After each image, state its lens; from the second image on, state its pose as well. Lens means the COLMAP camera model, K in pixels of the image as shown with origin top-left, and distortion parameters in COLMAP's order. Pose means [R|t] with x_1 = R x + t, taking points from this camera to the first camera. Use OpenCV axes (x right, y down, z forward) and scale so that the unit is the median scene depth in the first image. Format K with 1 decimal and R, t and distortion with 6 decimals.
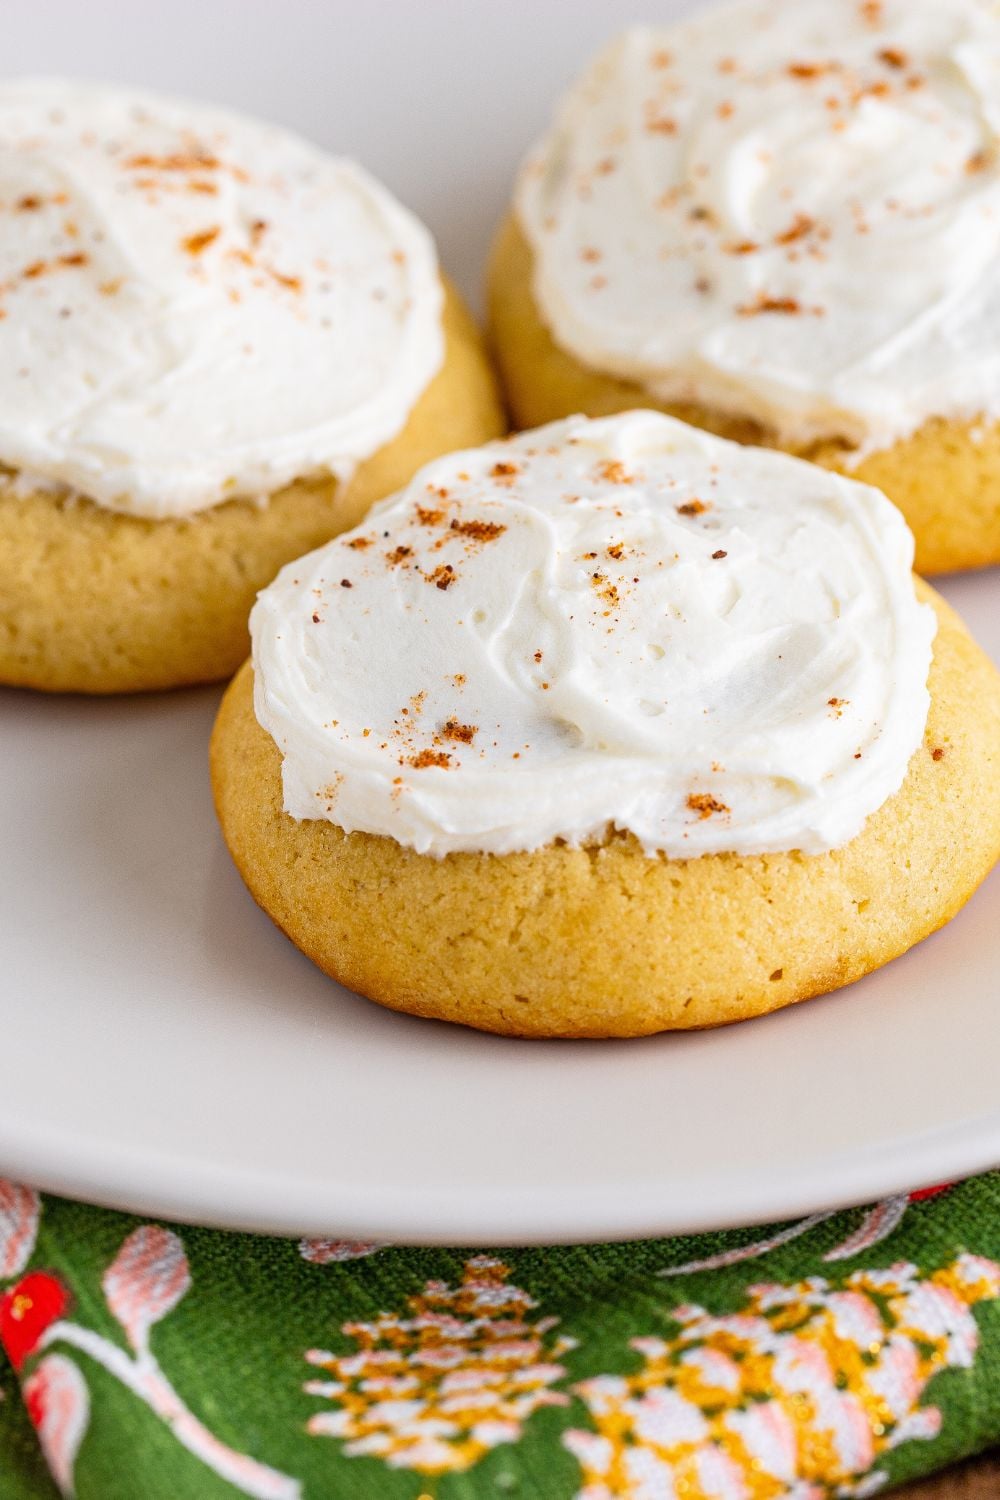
lens RADIAL K [[7768.1, 0, 500.0], [0, 7768.1, 750.0], [0, 0, 1]] dist [0.029885, -3.094585]
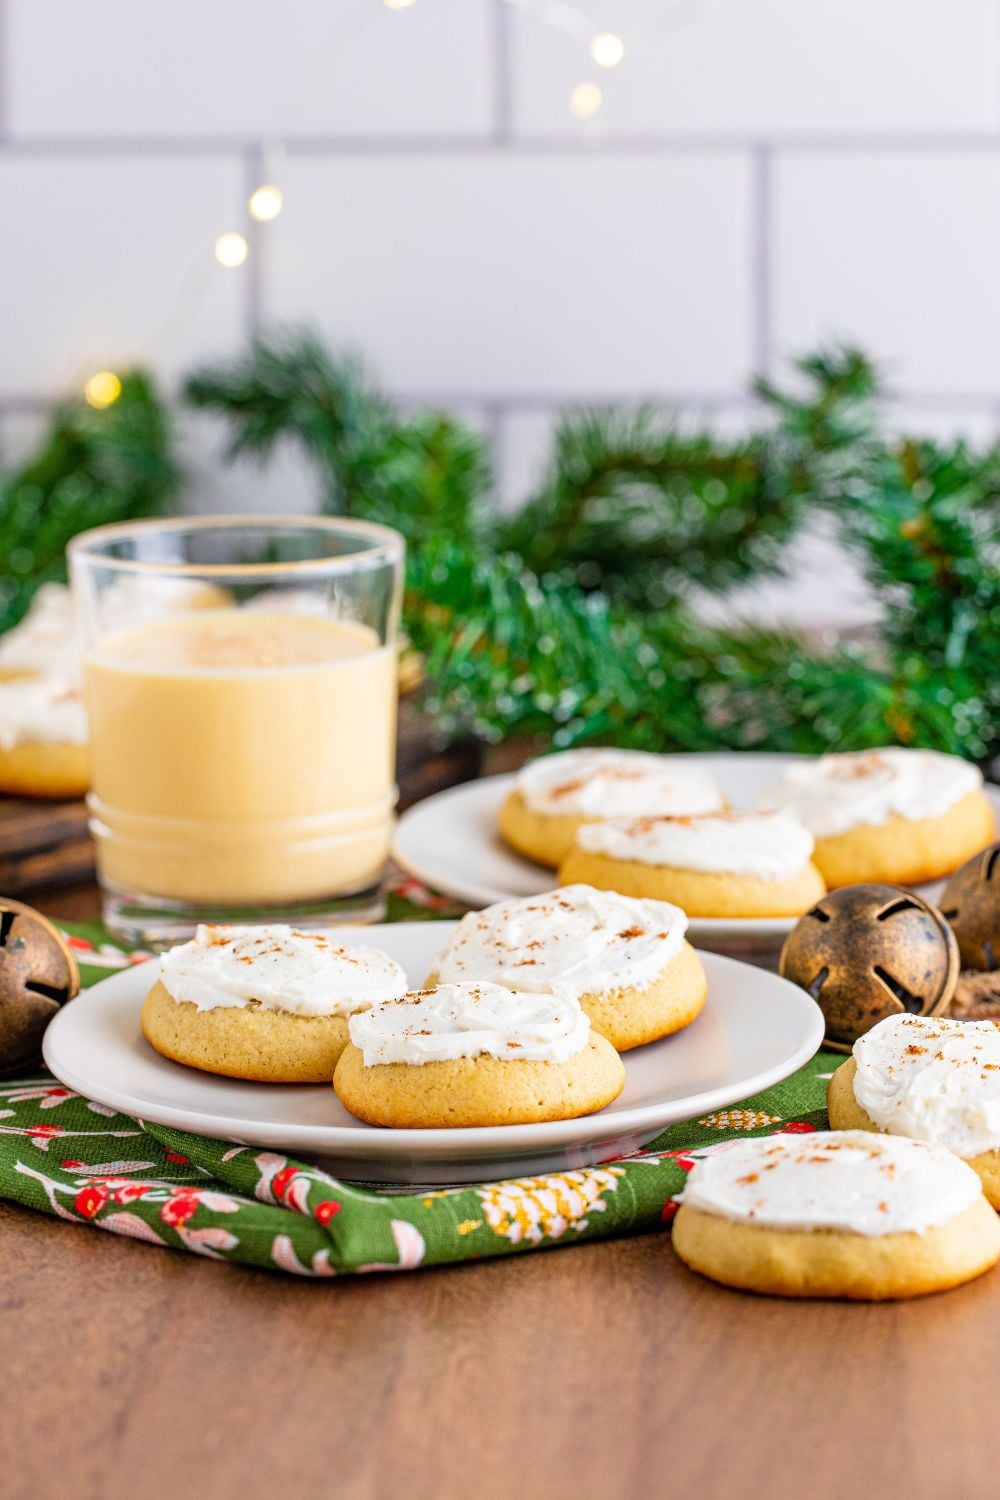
lens RADIAL K [[4812.1, 0, 500.0], [0, 4812.1, 750.0], [0, 0, 1]] dist [0.164859, 0.038246]
pose [[0.998253, -0.010307, 0.058173, -0.079858], [0.034968, 0.896742, -0.441170, 0.684517], [-0.047619, 0.442434, 0.895536, -0.631289]]
